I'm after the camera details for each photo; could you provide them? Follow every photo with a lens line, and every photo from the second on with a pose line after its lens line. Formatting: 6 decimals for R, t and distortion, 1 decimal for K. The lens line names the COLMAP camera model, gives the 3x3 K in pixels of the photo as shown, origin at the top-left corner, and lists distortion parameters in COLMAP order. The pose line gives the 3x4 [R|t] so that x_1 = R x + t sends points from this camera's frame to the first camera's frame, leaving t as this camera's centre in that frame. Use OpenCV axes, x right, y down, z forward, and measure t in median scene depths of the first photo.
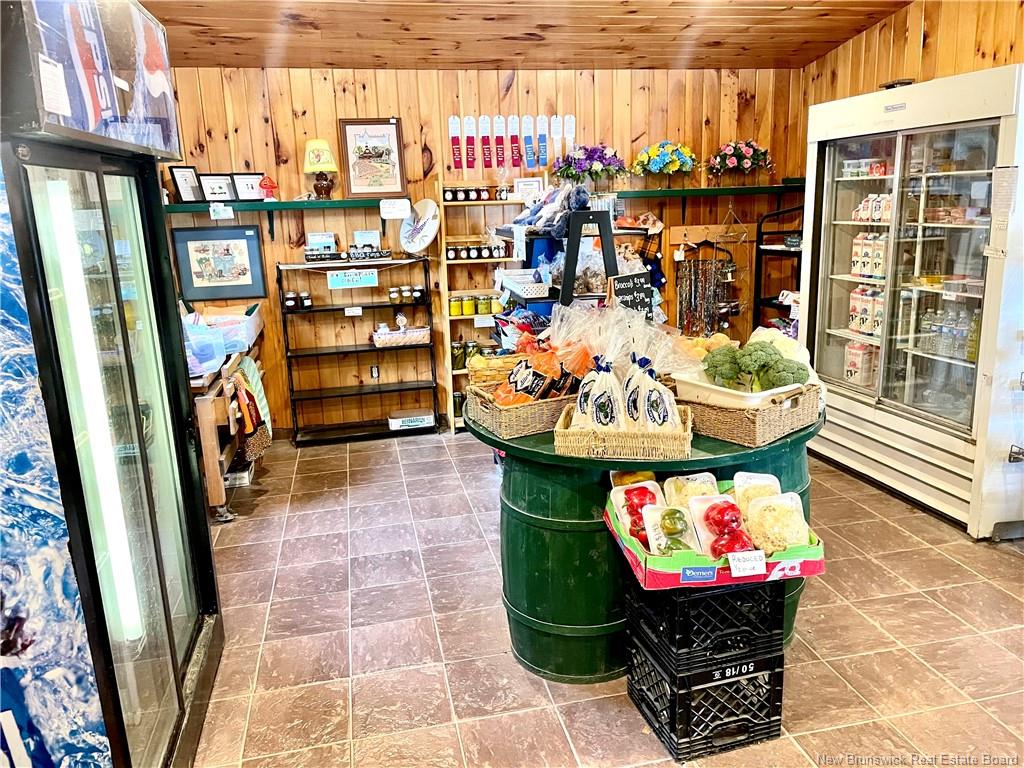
lens RADIAL K [[773.0, 0, 512.3], [0, 773.0, 388.5], [0, 0, 1]] dist [0.088211, -0.127146]
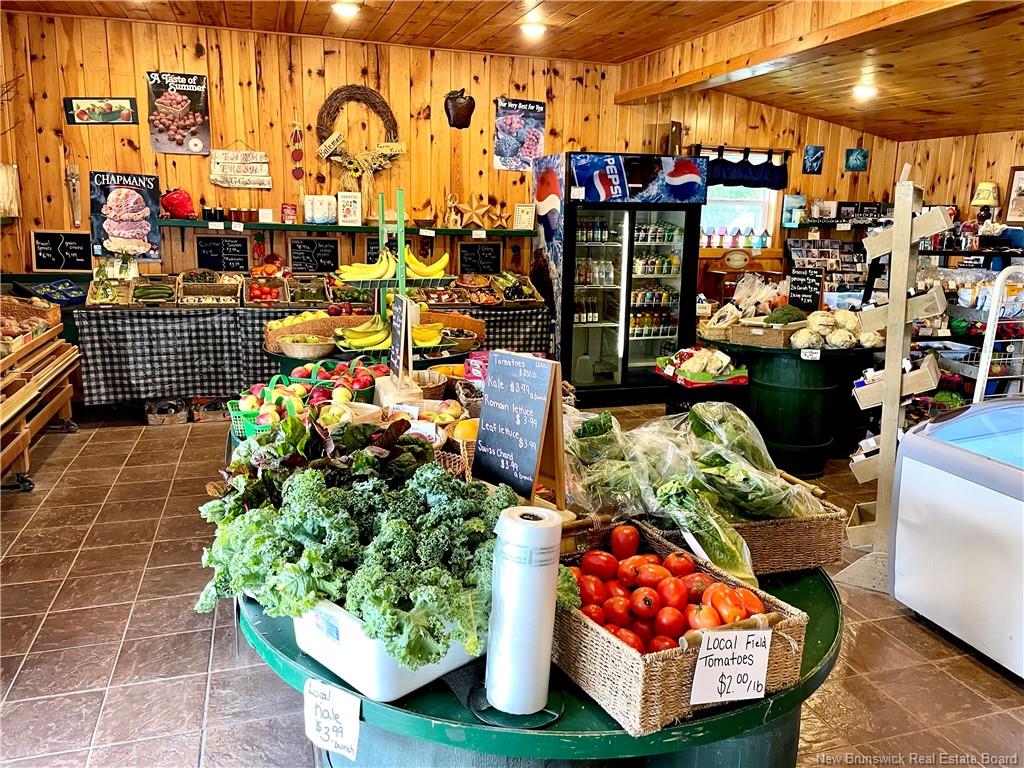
lens RADIAL K [[774.4, 0, 515.6], [0, 774.4, 373.2], [0, 0, 1]] dist [0.081305, -0.113823]
pose [[0.092970, 0.229627, -0.968828, 1.067050], [-0.262036, 0.944384, 0.198688, -0.053828], [0.960570, 0.235396, 0.147970, 0.065832]]
